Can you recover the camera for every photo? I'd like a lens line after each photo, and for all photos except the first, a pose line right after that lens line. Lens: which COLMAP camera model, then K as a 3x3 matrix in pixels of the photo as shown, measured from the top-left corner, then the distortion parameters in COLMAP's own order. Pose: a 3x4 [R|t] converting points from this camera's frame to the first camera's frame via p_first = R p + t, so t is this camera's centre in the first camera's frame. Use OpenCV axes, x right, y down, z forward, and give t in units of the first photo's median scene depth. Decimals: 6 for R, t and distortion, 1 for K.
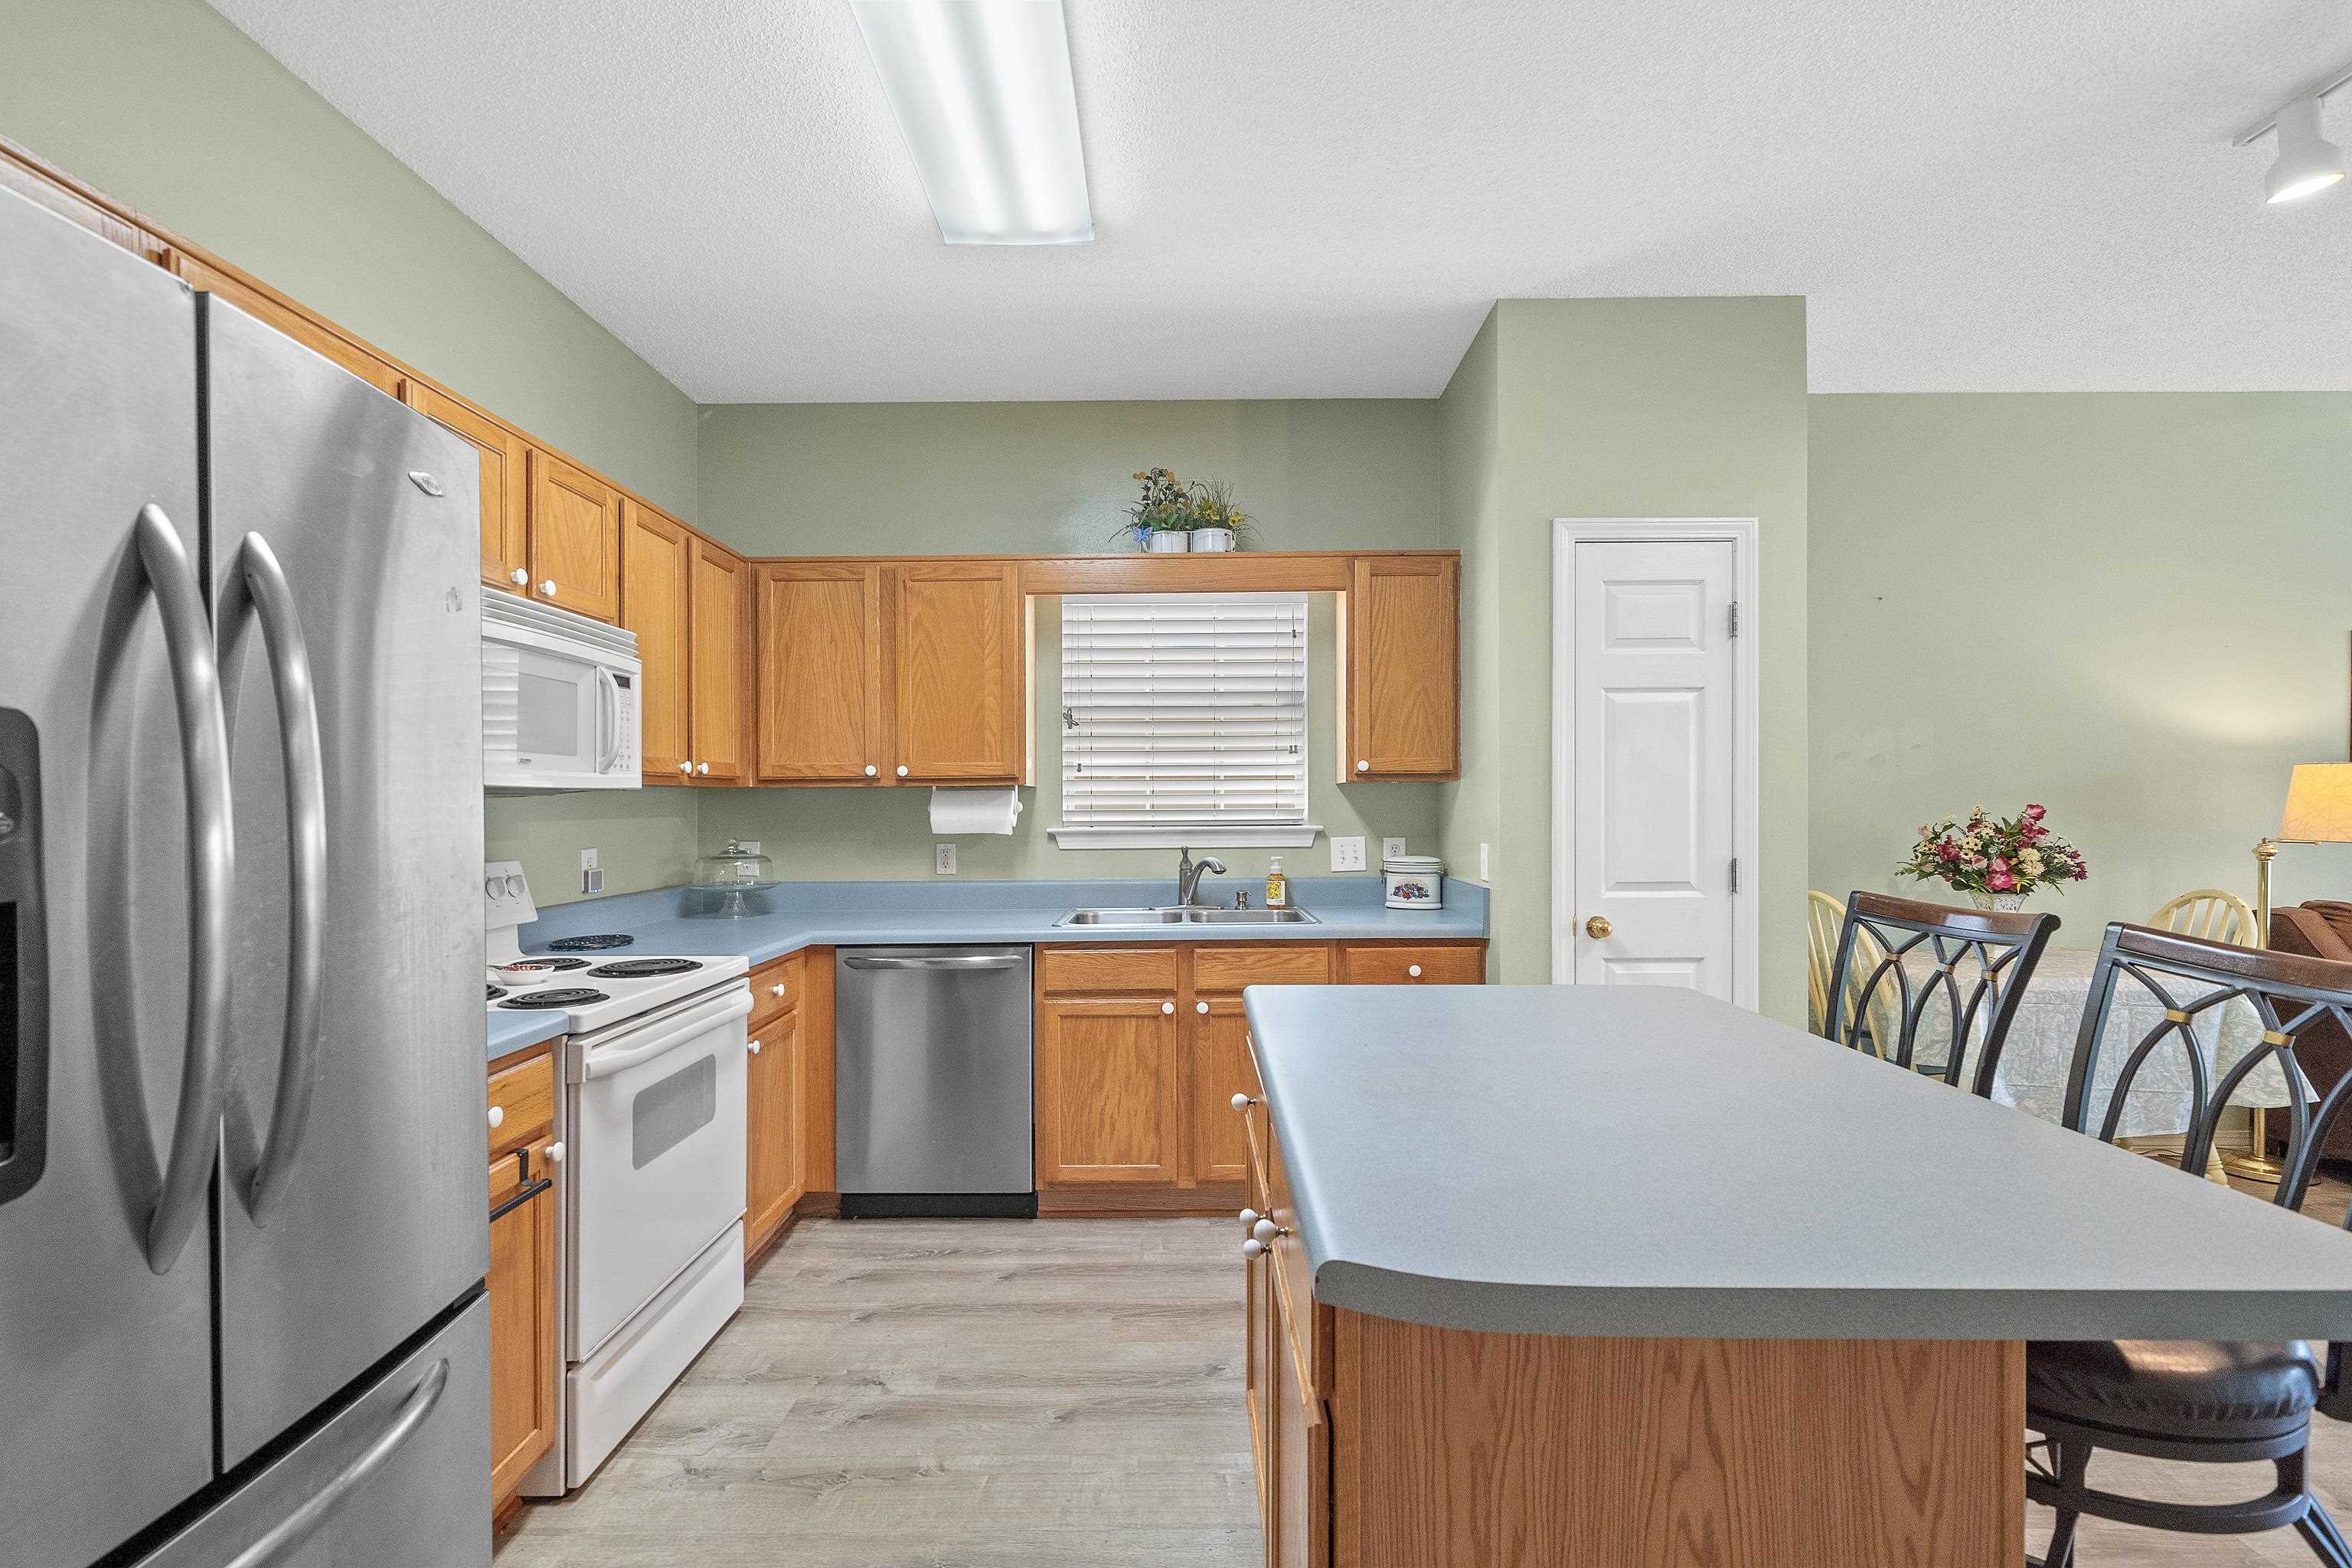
lens RADIAL K [[986.9, 0, 1193.1], [0, 986.9, 795.8], [0, 0, 1]] dist [-0.000553, 0.000488]
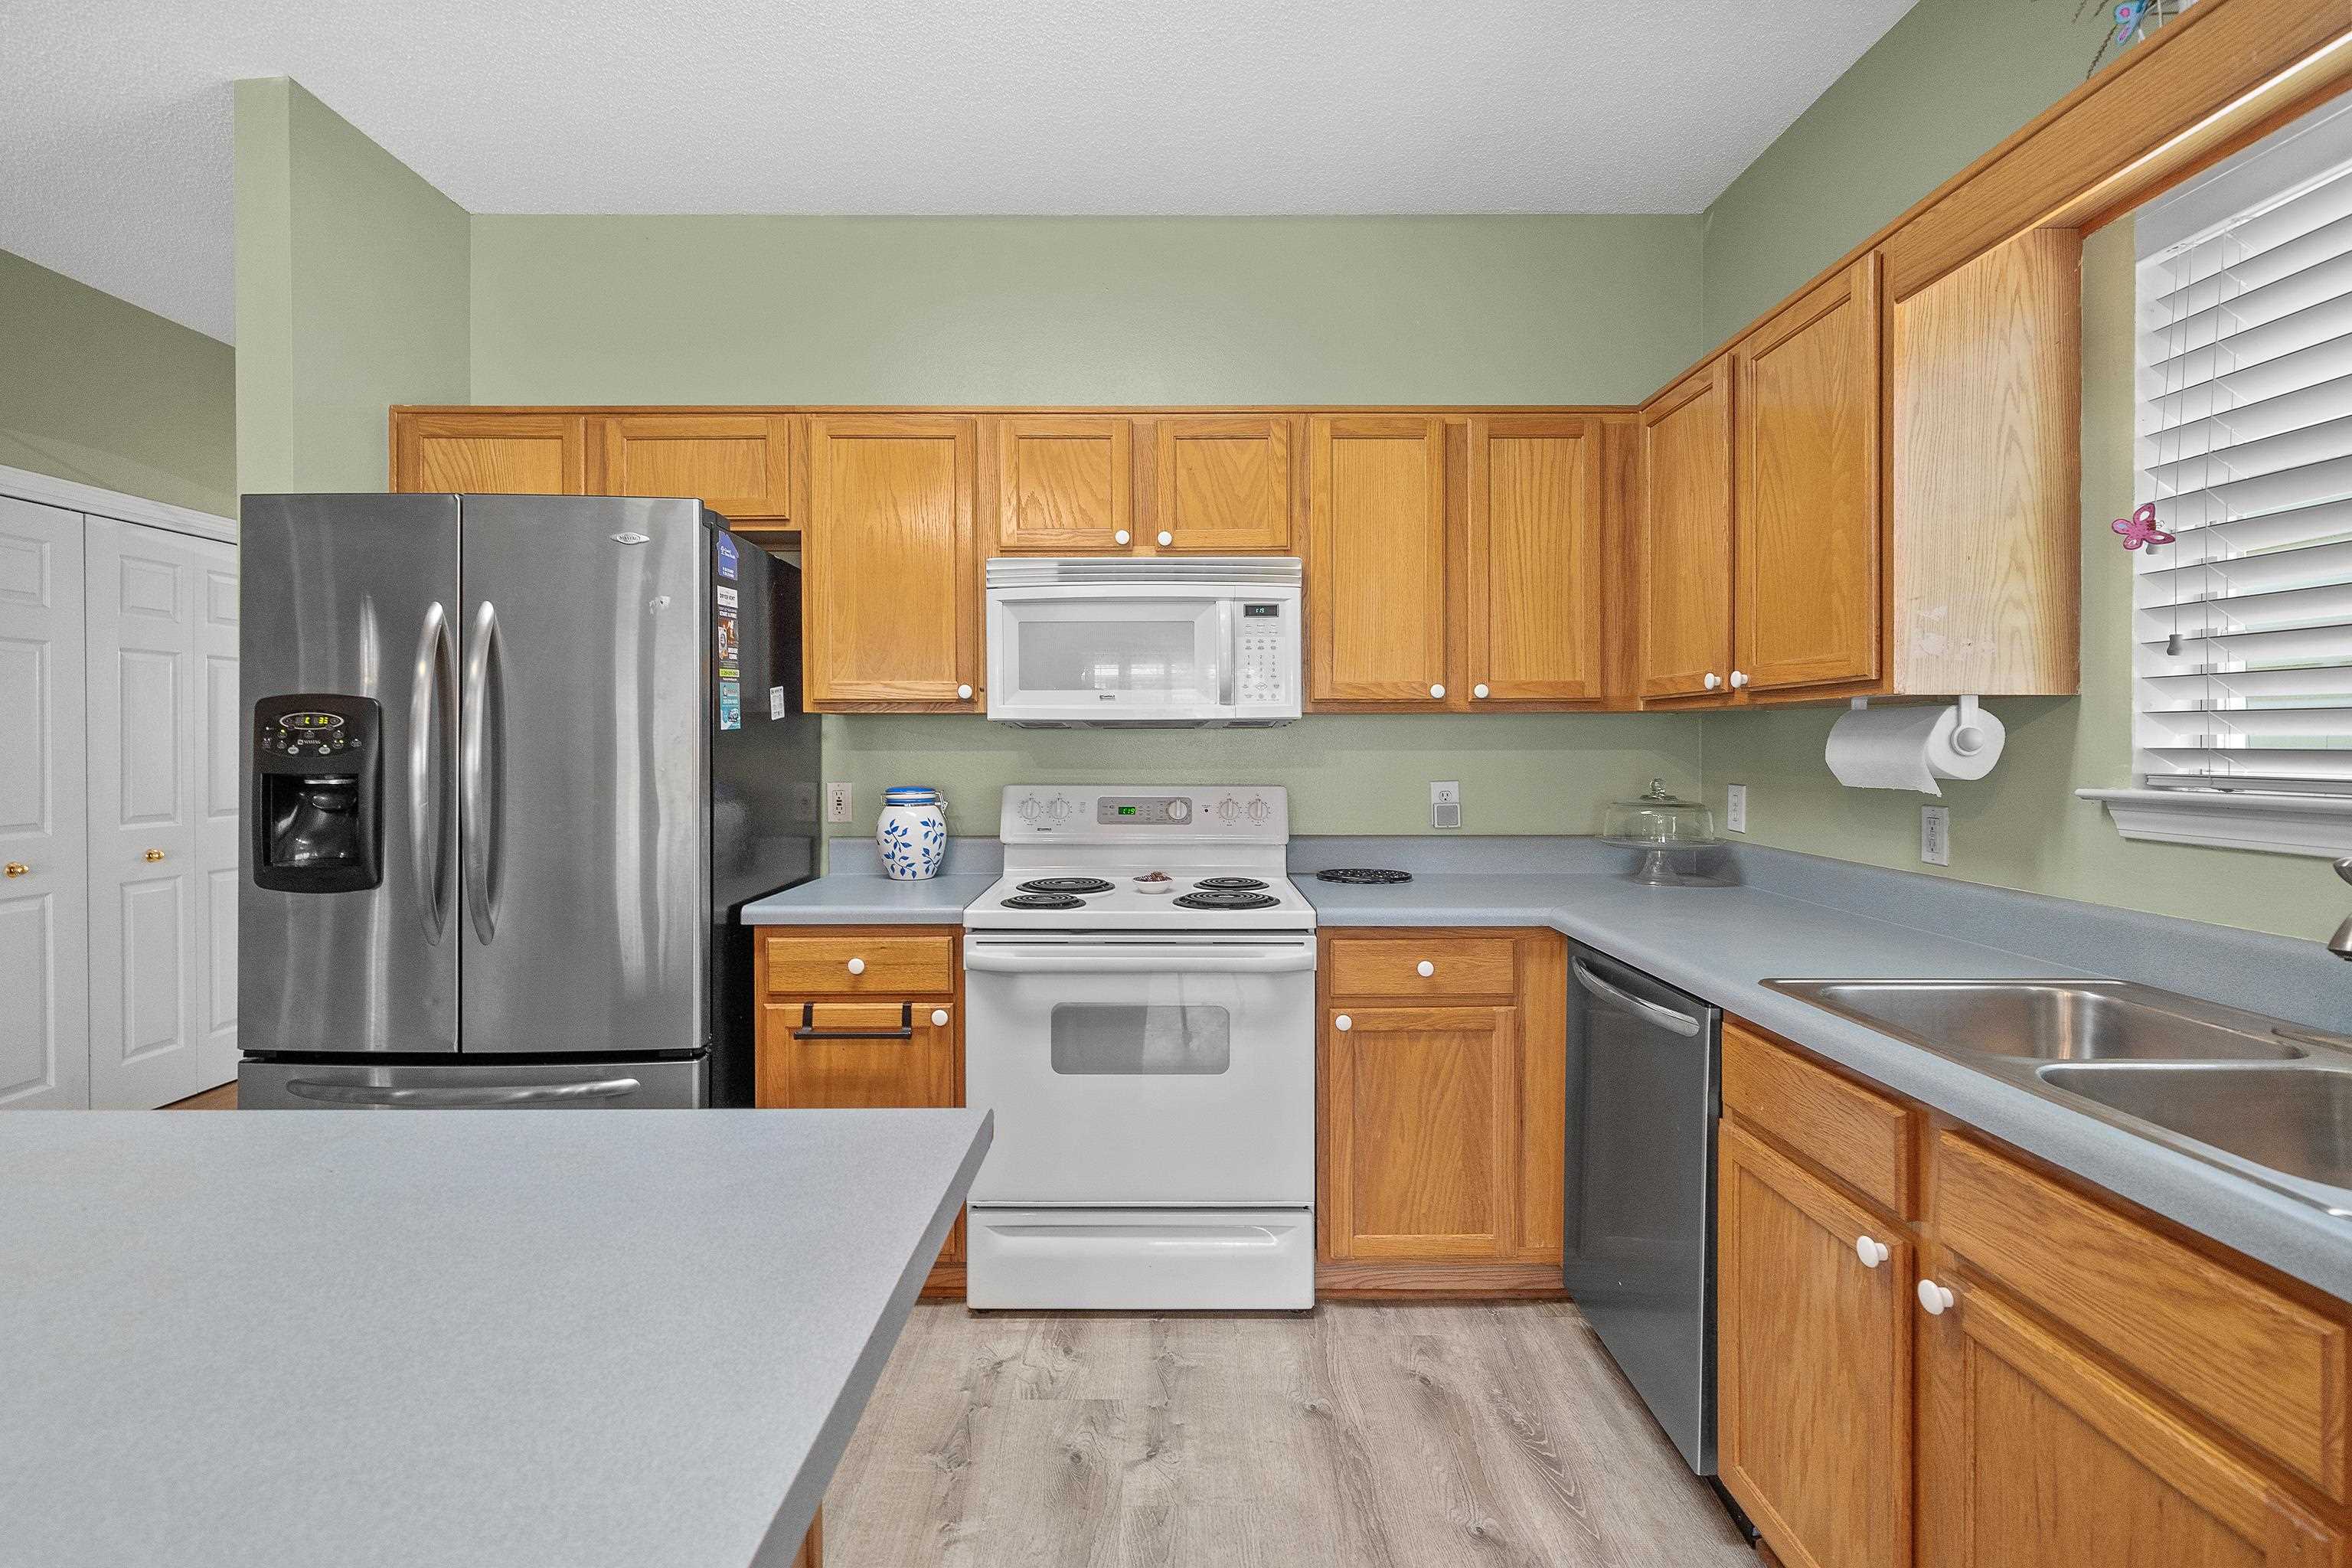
lens RADIAL K [[1051.5, 0, 1172.1], [0, 1051.5, 739.6], [0, 0, 1]] dist [0.001502, 0.000210]
pose [[0.039900, 0.006298, -0.999184, 0.374045], [0.009531, 0.999932, 0.006684, 0.004731], [0.999158, -0.009790, 0.039837, 0.689651]]
